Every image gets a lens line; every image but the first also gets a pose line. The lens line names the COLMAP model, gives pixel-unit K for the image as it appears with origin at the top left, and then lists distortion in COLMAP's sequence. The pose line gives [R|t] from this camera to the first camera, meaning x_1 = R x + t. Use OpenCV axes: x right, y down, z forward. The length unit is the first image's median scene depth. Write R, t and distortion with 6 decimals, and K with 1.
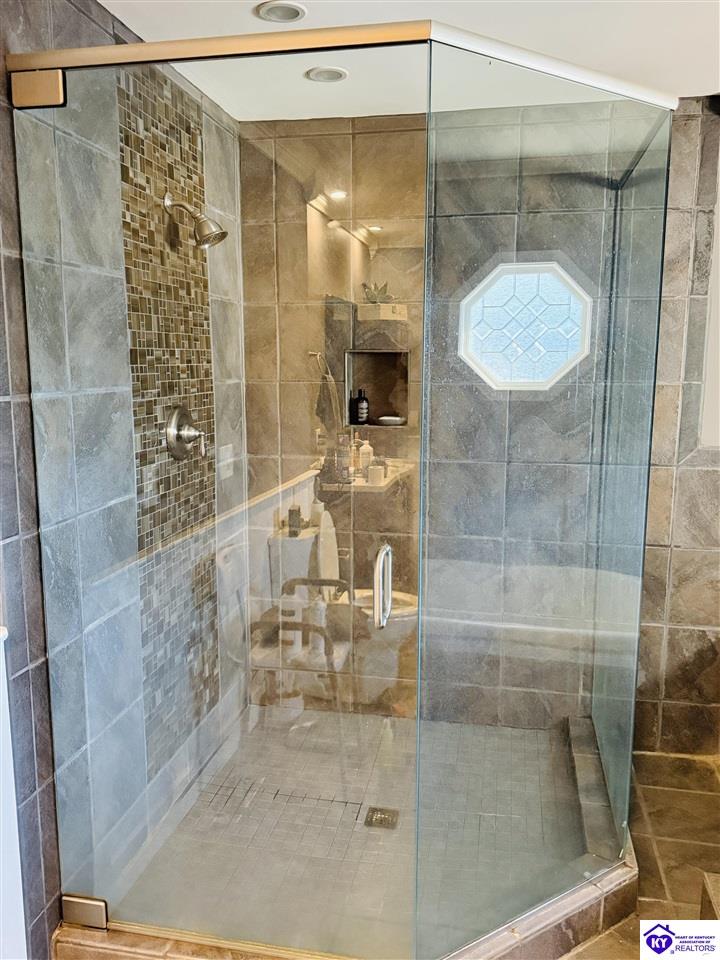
lens RADIAL K [[754.5, 0, 361.7], [0, 754.5, 479.8], [0, 0, 1]] dist [0.089830, -0.141702]
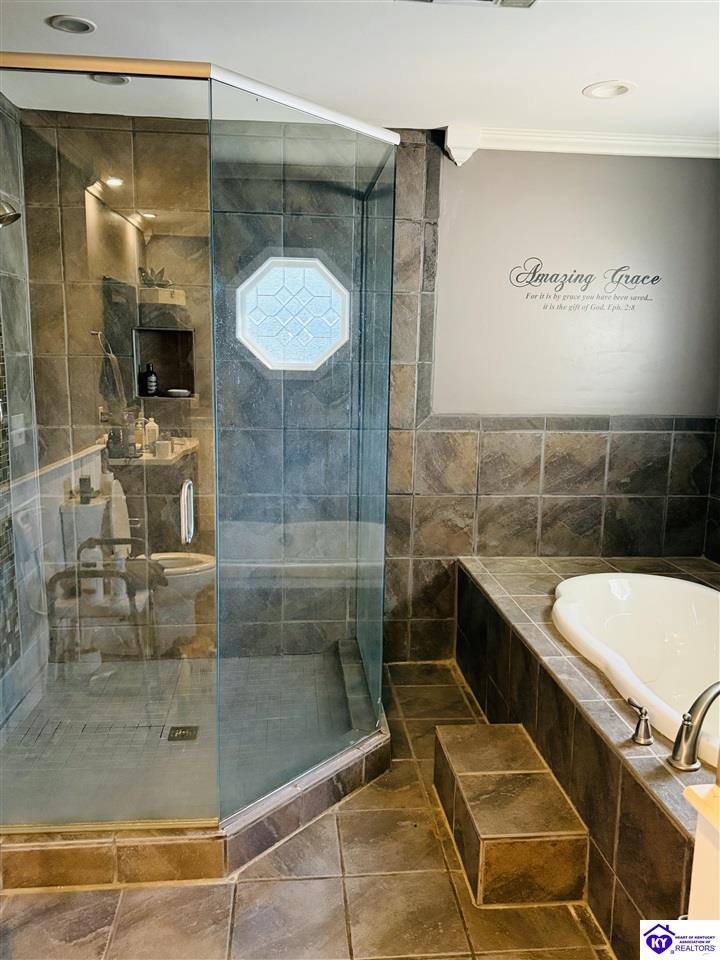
lens RADIAL K [[754.5, 0, 358.1], [0, 754.5, 487.7], [0, 0, 1]] dist [0.089830, -0.141702]
pose [[0.958527, -0.034559, 0.282899, -0.029916], [0.028300, 0.999257, 0.026180, 0.041615], [-0.283594, -0.017088, 0.958792, -0.156977]]
